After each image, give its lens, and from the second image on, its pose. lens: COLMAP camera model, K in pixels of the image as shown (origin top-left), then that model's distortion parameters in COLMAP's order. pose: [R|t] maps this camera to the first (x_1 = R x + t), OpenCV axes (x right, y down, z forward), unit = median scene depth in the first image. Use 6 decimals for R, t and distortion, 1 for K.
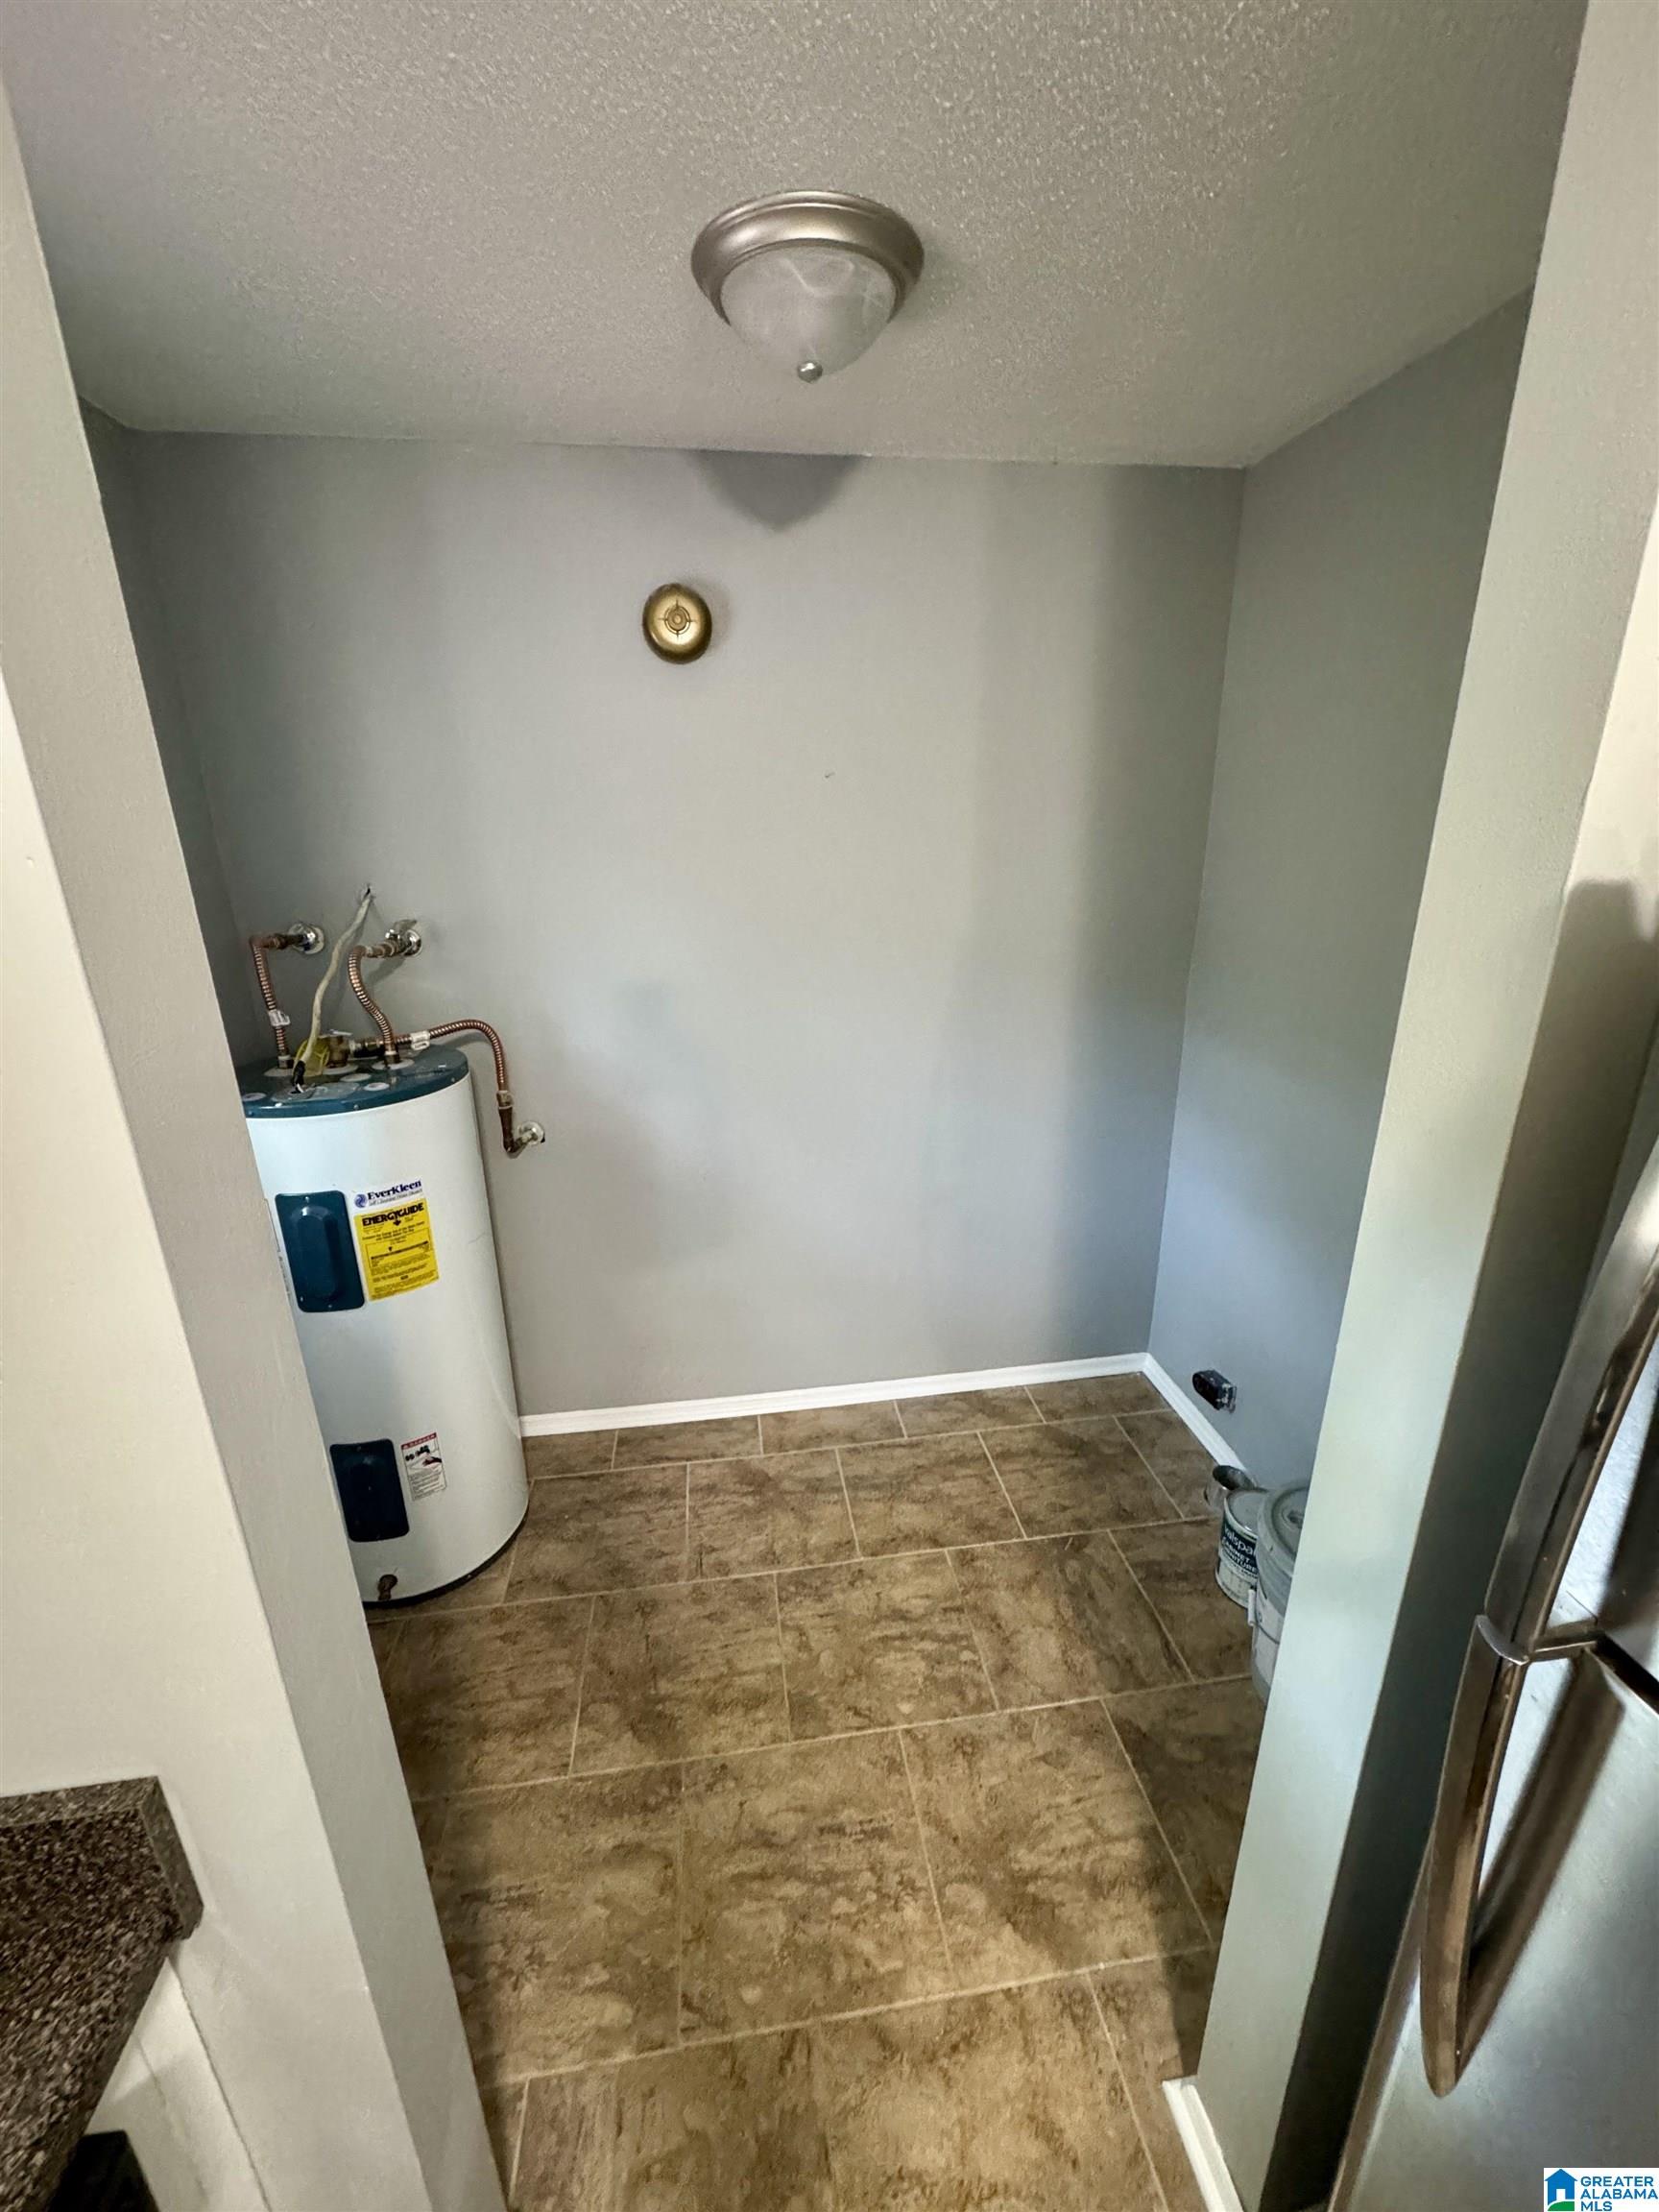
lens RADIAL K [[882.3, 0, 824.9], [0, 882.3, 1102.3], [0, 0, 1]] dist [0.002716, 0.000182]
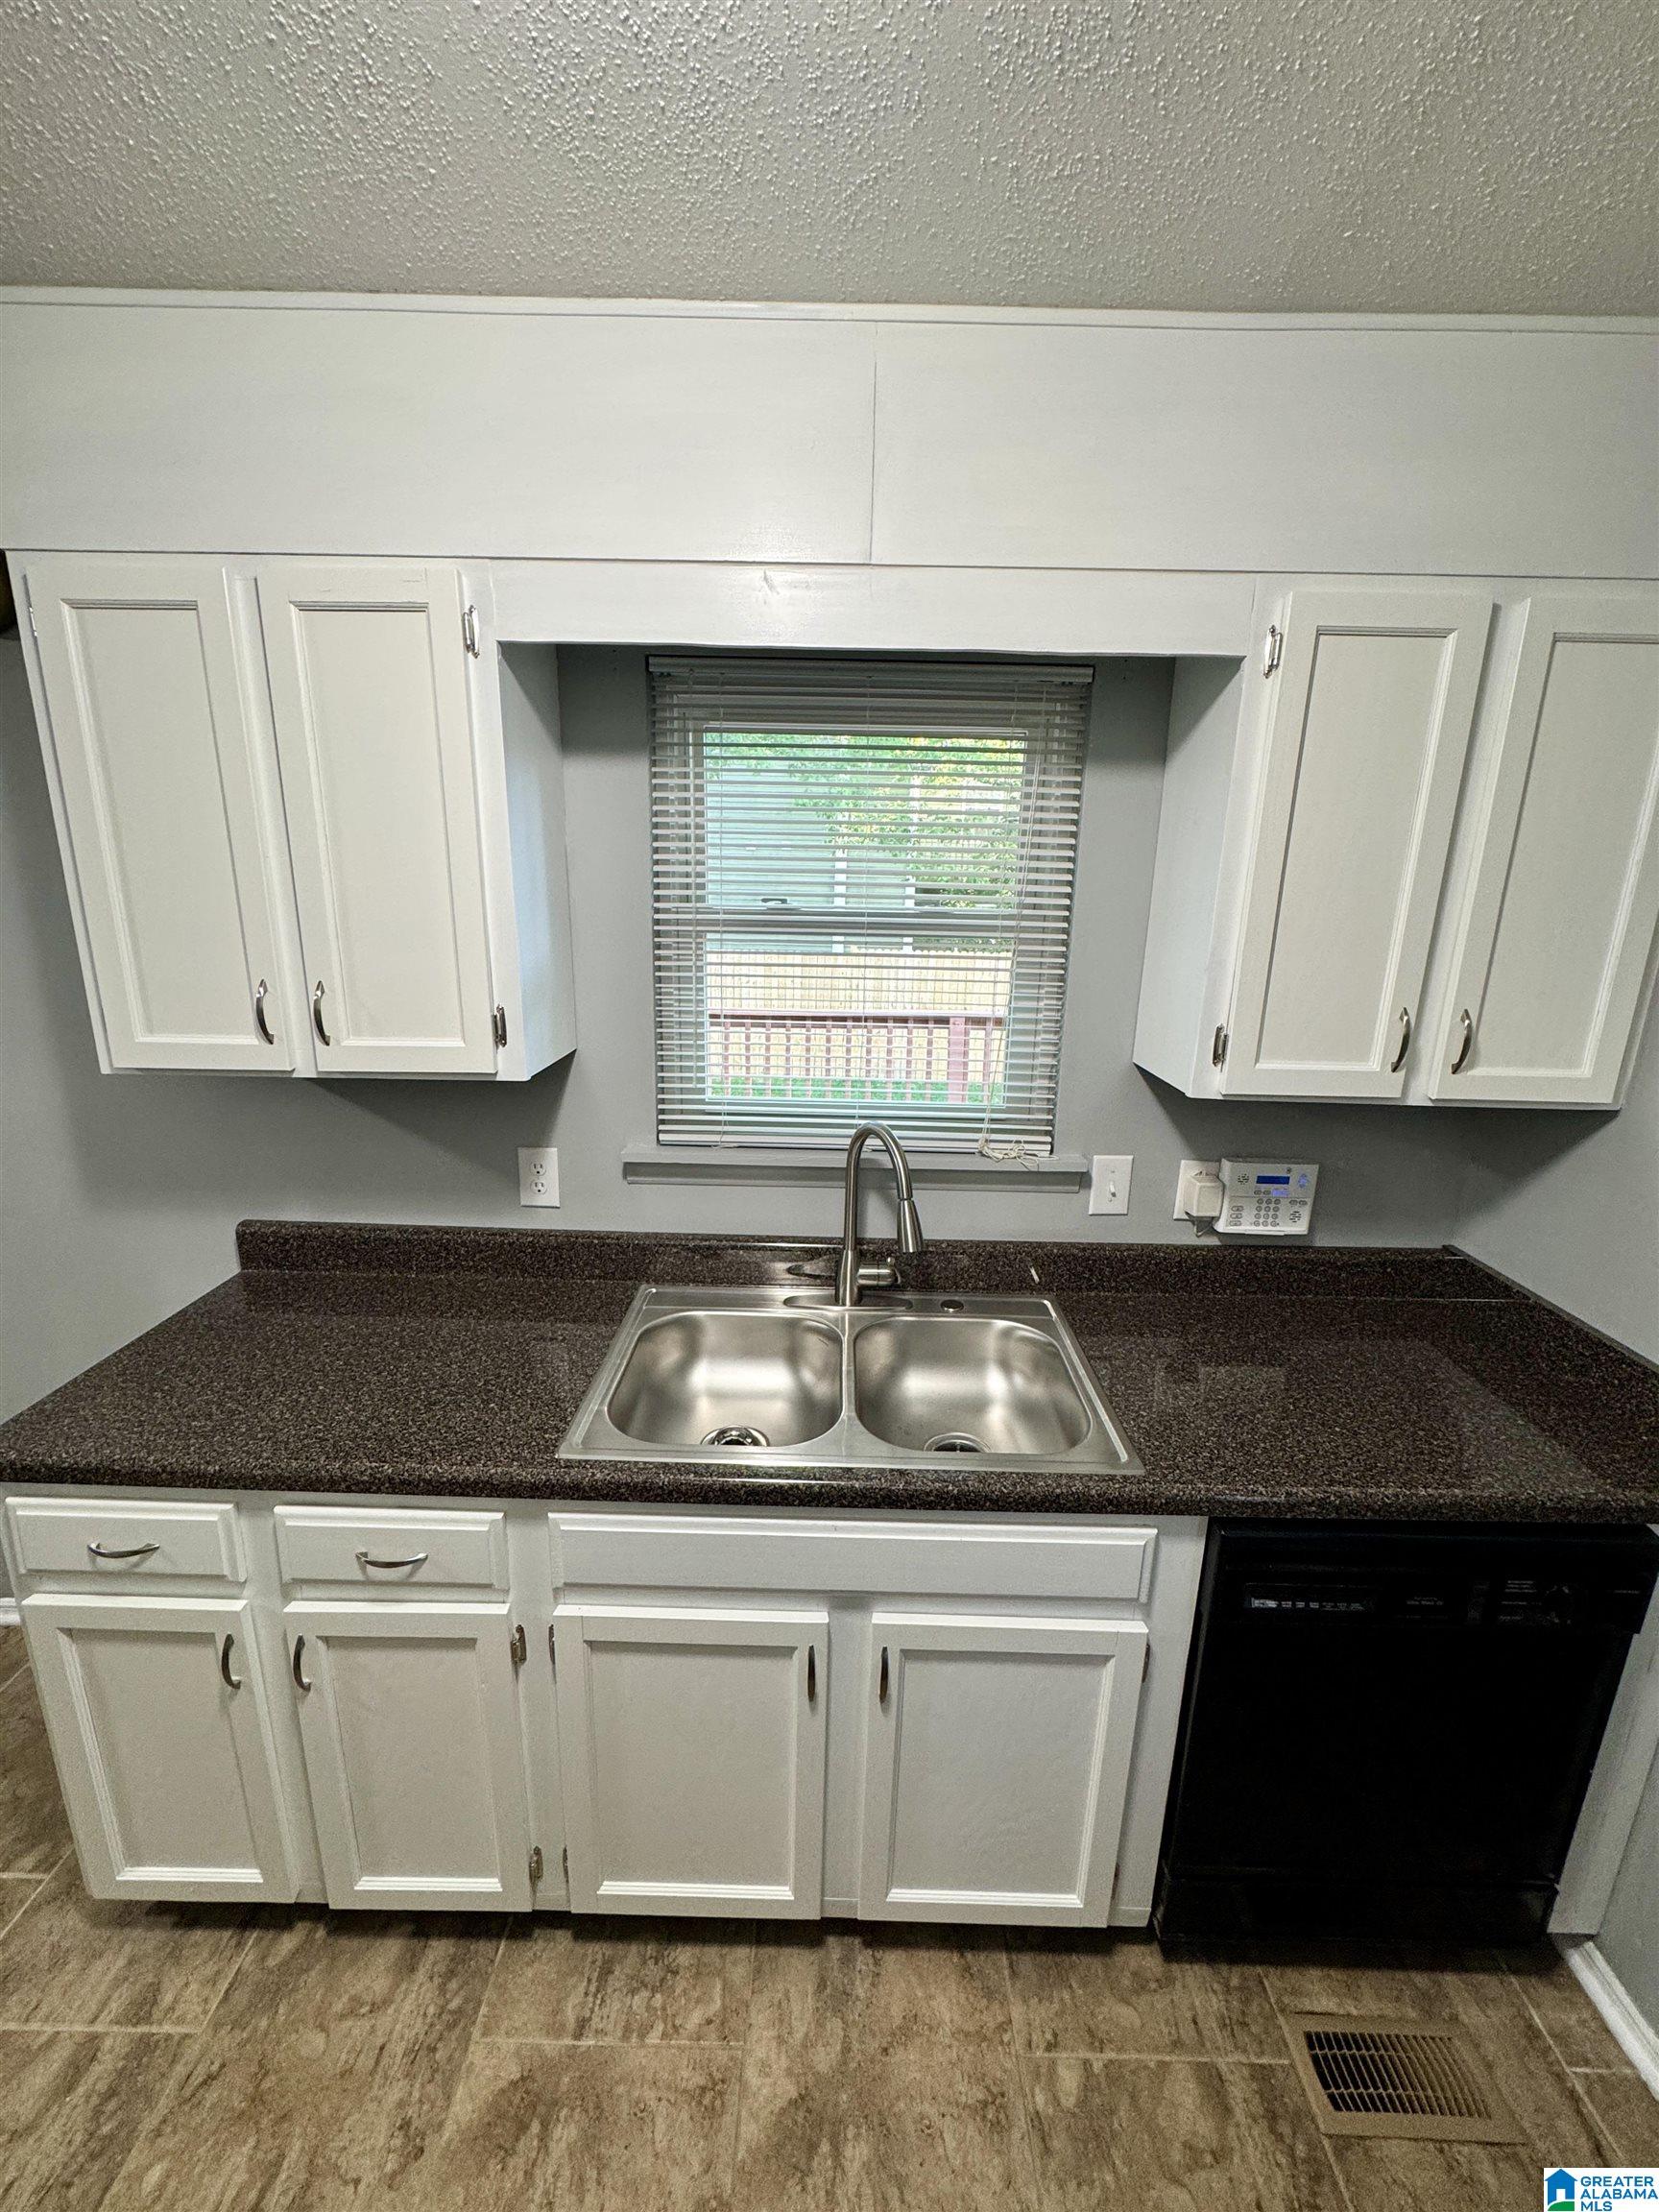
lens RADIAL K [[882.3, 0, 826.7], [0, 882.3, 1103.8], [0, 0, 1]] dist [0.002716, 0.000182]
pose [[-0.158208, 0.236288, -0.958717, 0.400972], [-0.333320, 0.901170, 0.277109, -0.339155], [0.929445, 0.363401, -0.063812, 1.068778]]
